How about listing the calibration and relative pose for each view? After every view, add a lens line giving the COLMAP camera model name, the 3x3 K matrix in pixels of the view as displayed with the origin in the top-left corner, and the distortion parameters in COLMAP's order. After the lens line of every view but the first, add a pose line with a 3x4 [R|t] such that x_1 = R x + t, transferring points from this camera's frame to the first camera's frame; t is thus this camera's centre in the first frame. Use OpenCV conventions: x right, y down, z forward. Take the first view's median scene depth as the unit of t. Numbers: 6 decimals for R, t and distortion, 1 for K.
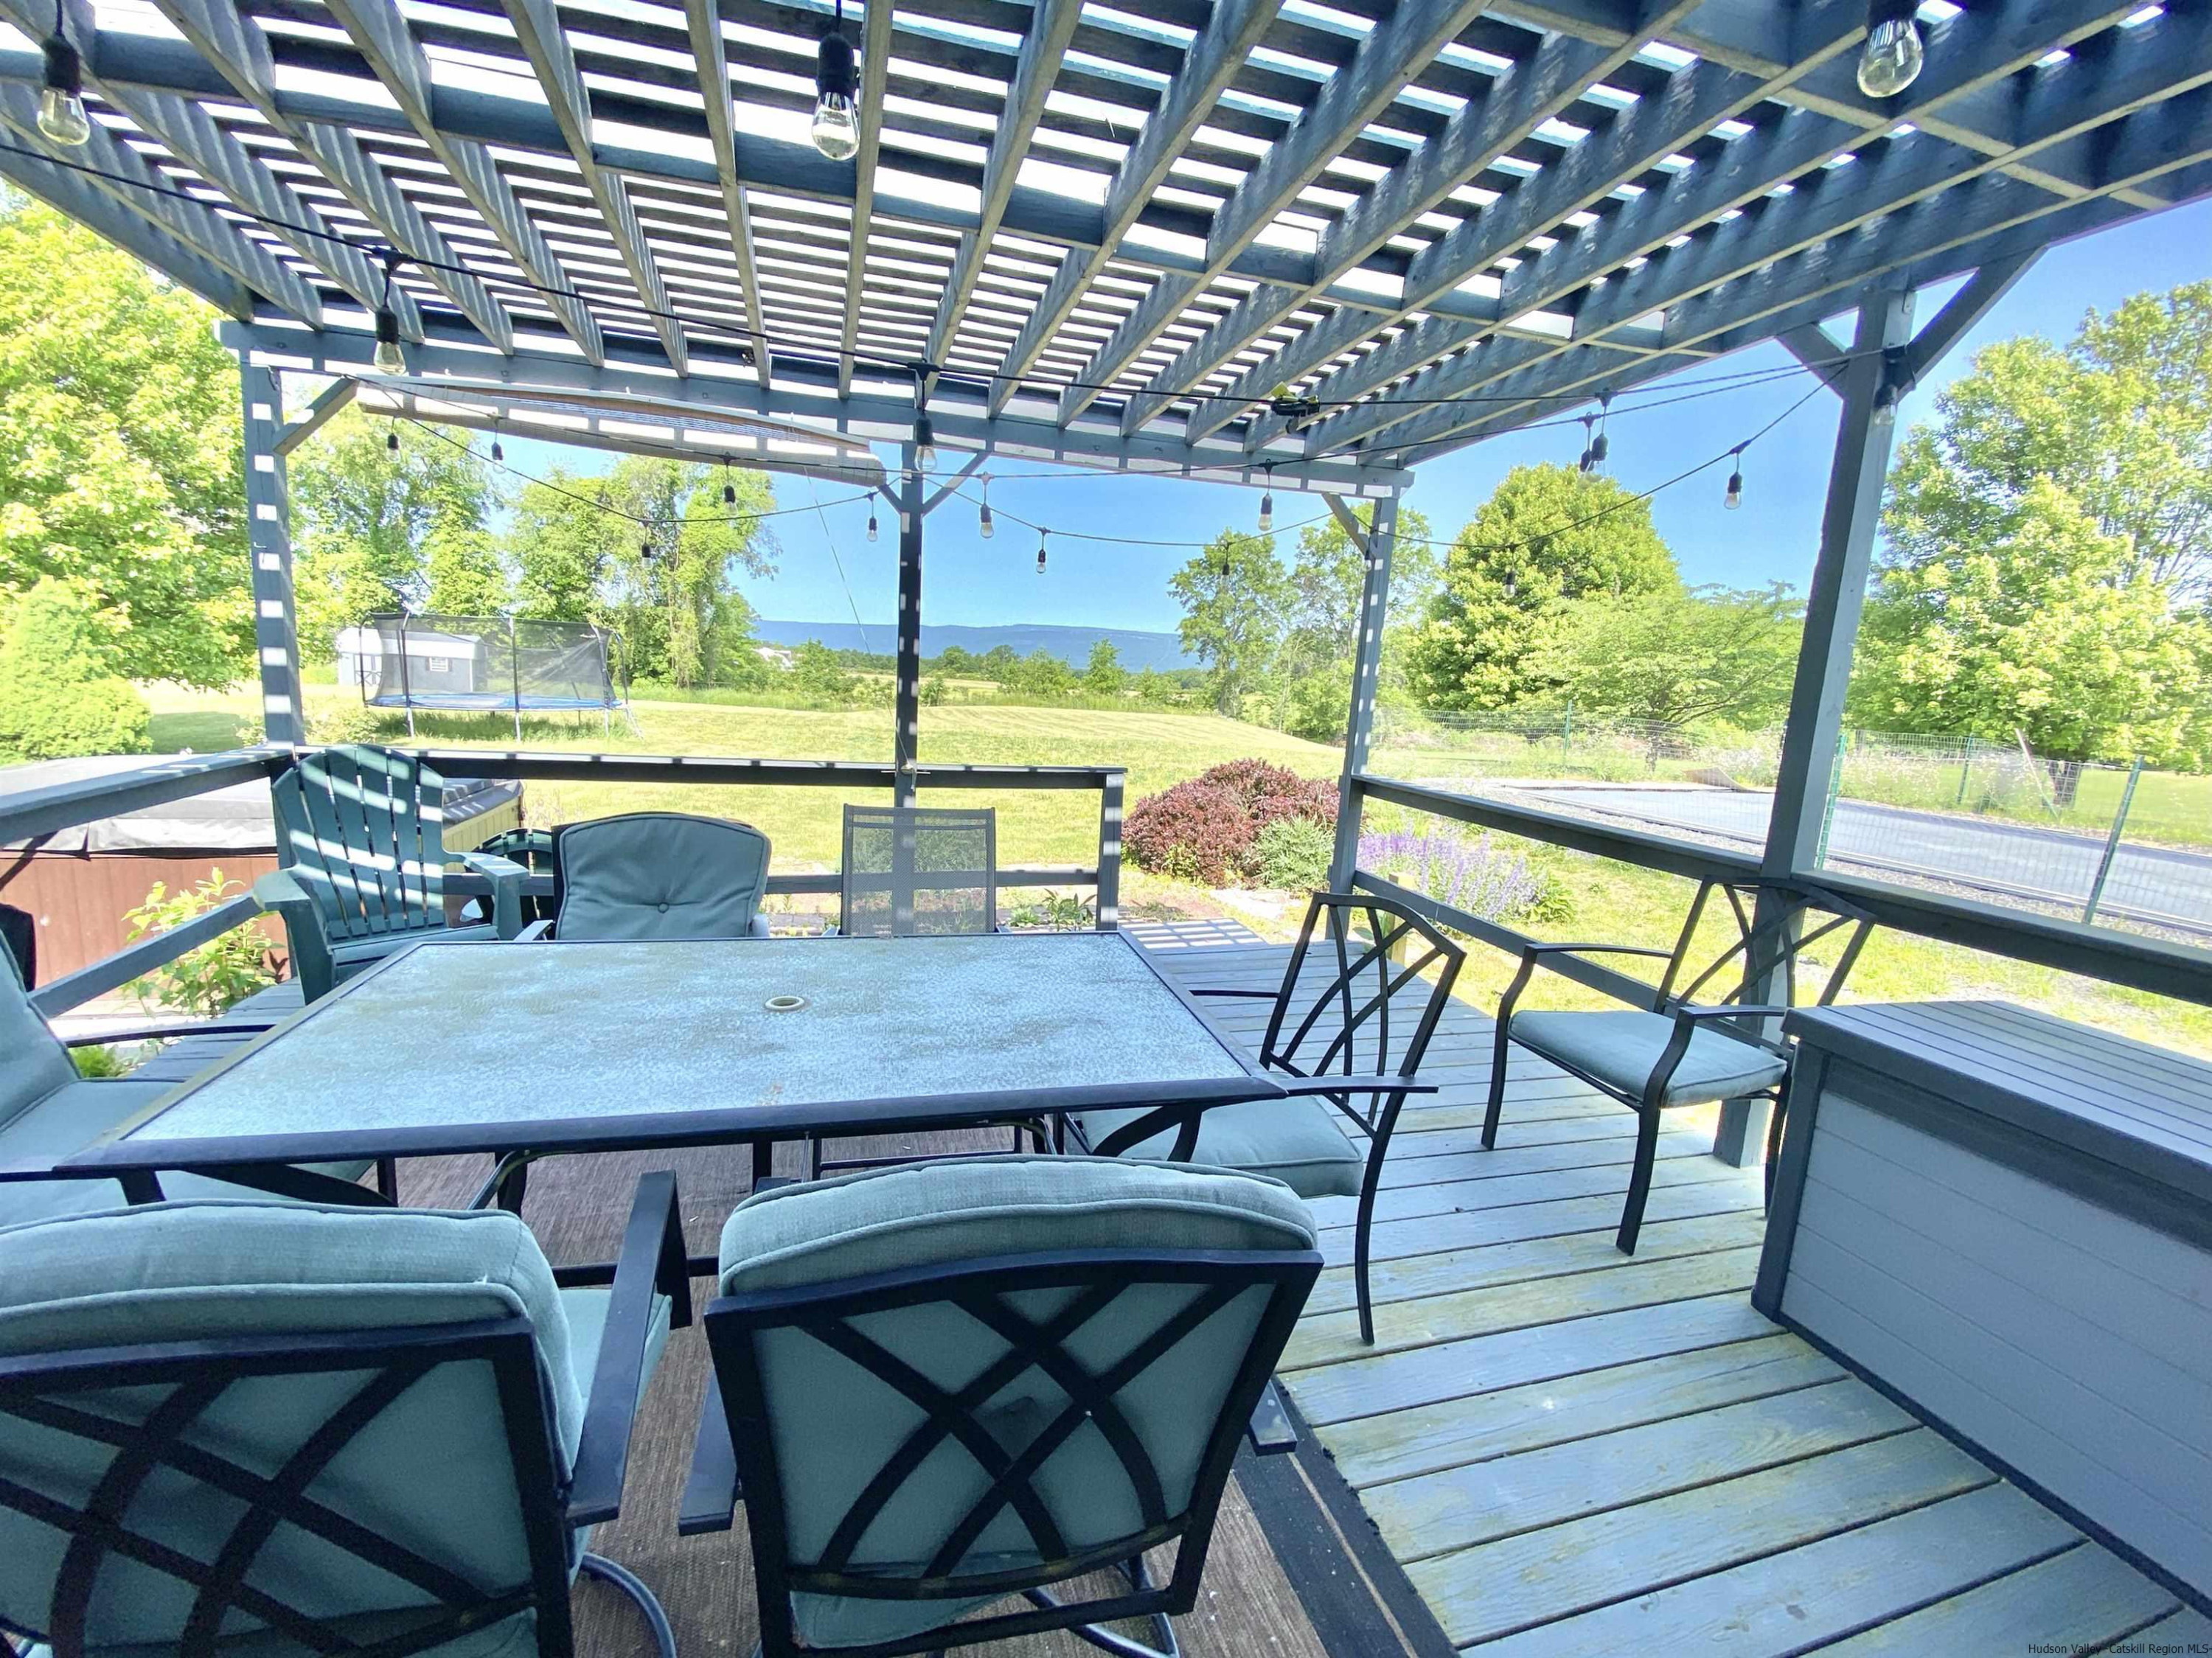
lens RADIAL K [[925.6, 0, 1106.0], [0, 925.6, 829.0], [0, 0, 1]] dist [0.001761, -0.000157]
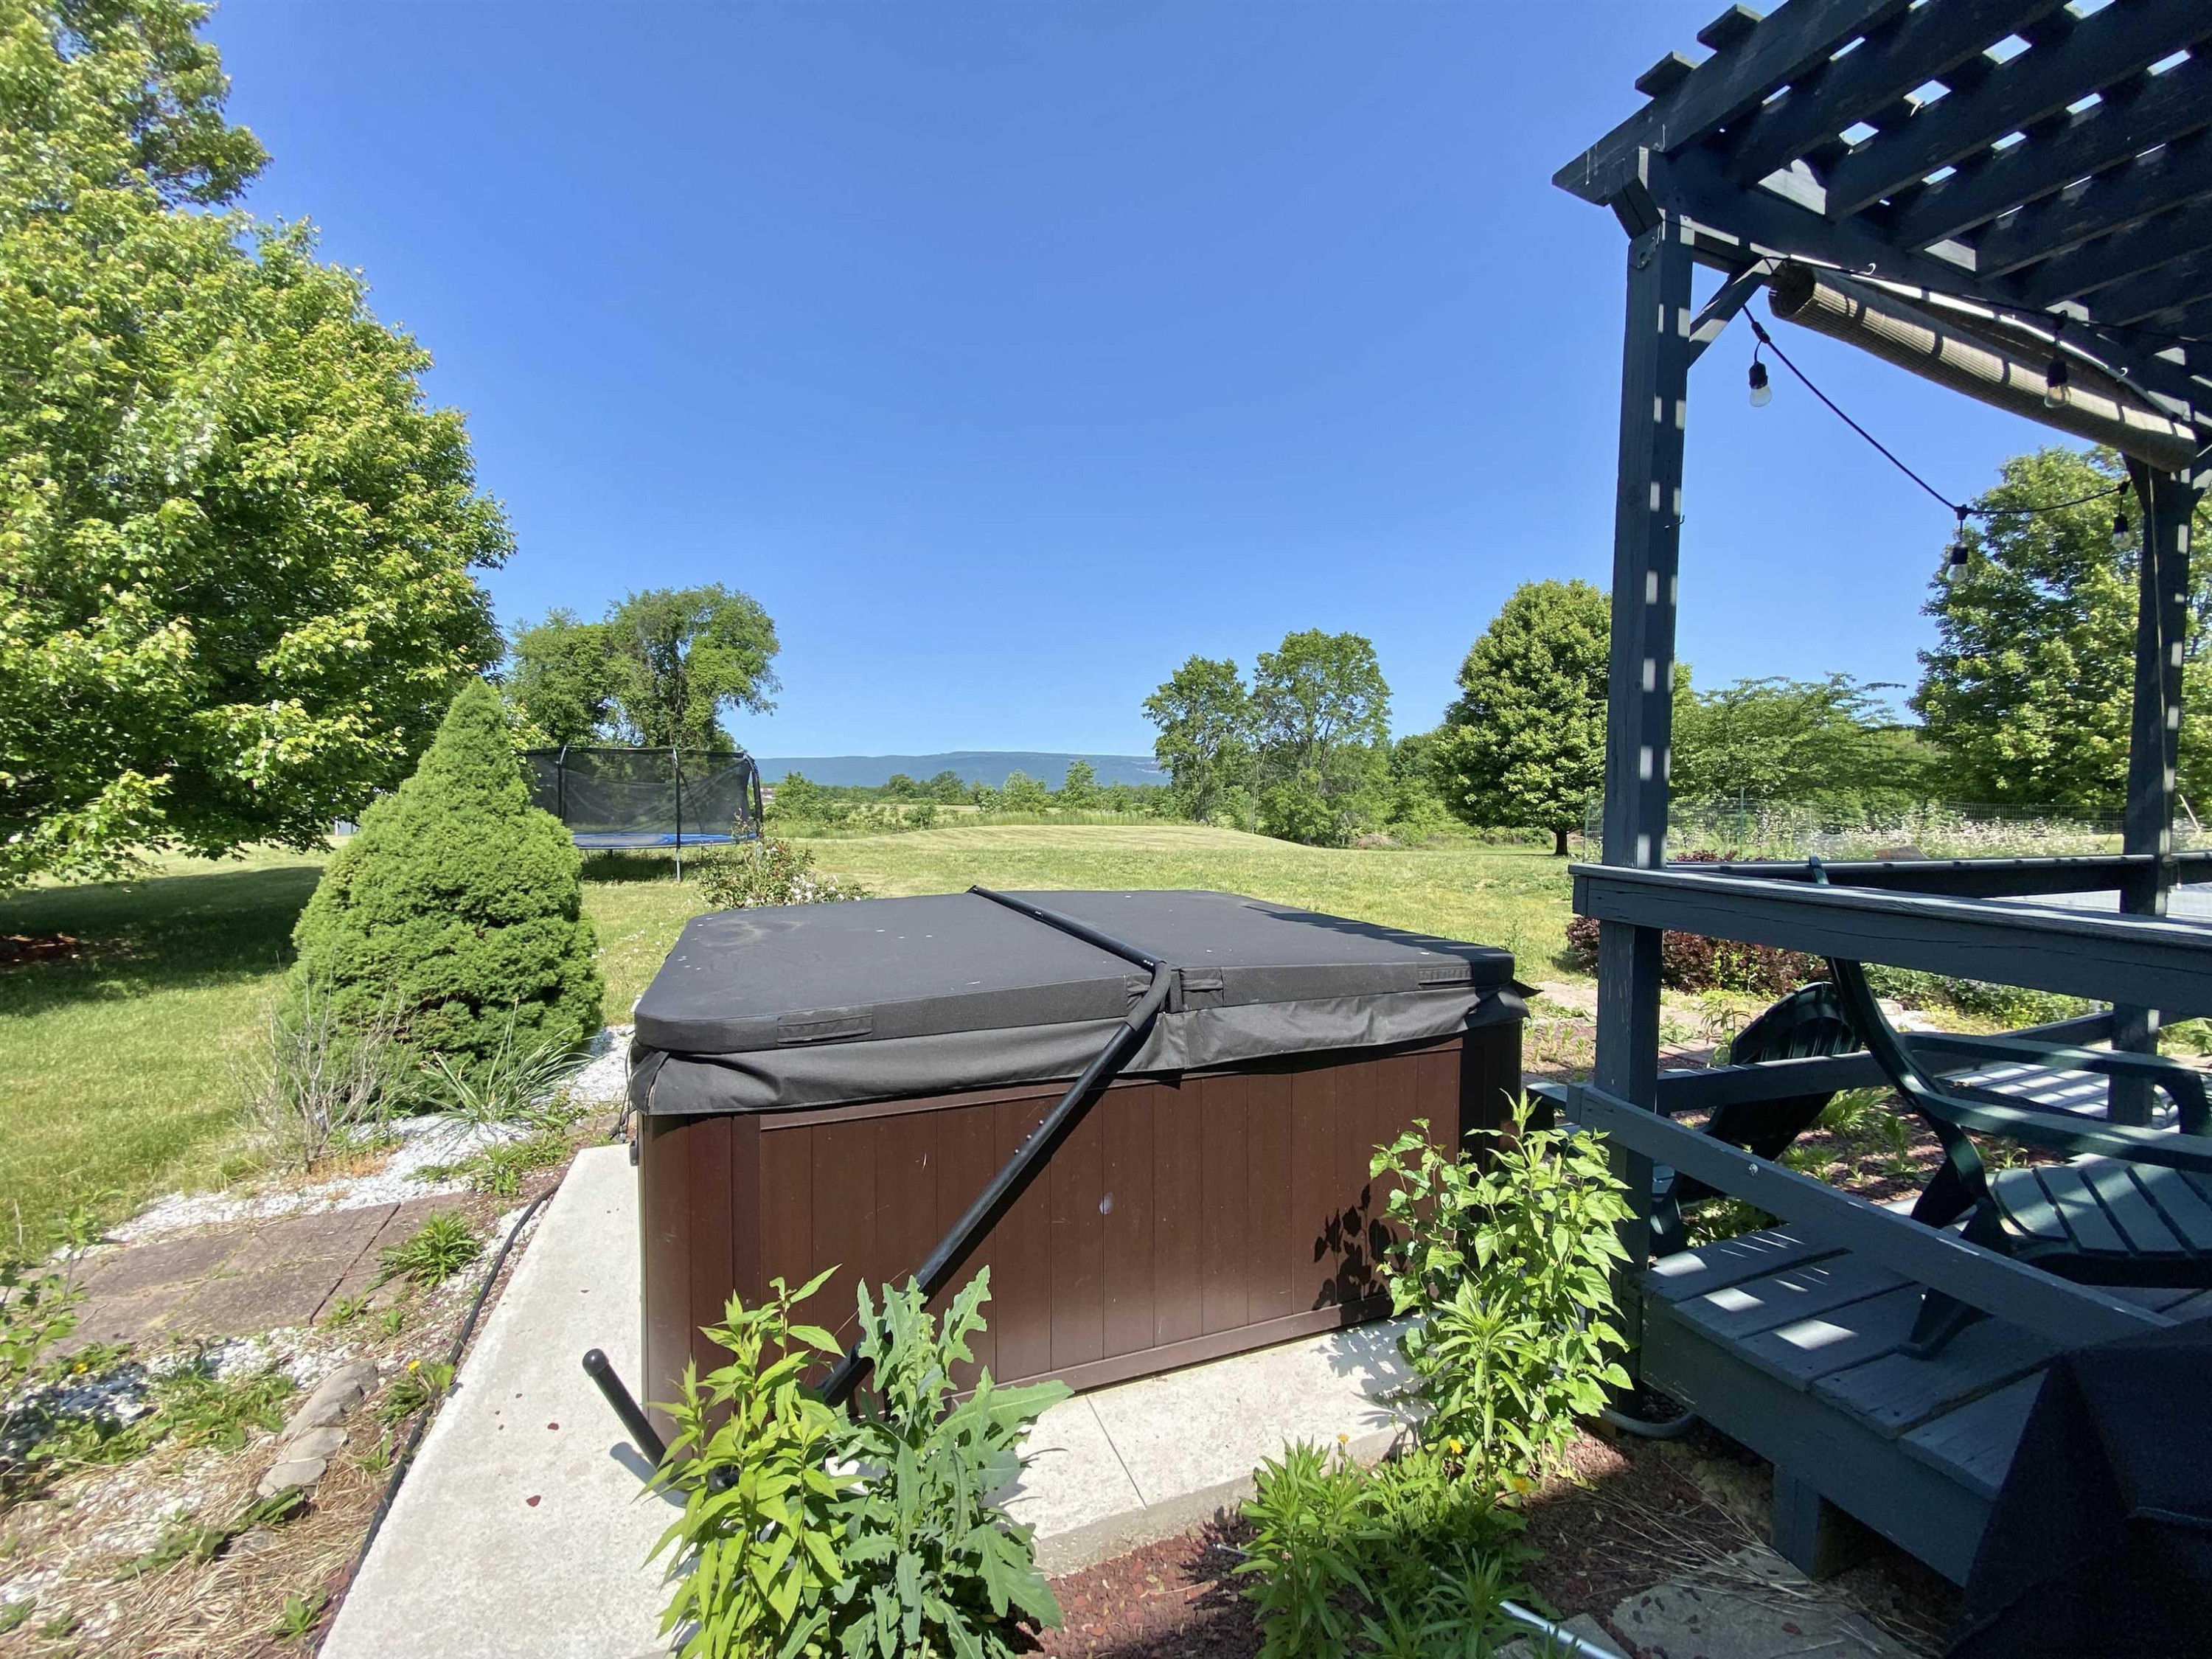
lens RADIAL K [[874.2, 0, 1106.0], [0, 874.2, 829.5], [0, 0, 1]] dist [-0.000108, 0.000020]
pose [[0.996588, -0.045043, 0.069159, -0.131980], [0.053286, 0.991050, -0.122392, -0.006912], [-0.063028, 0.125659, 0.990069, 0.053512]]
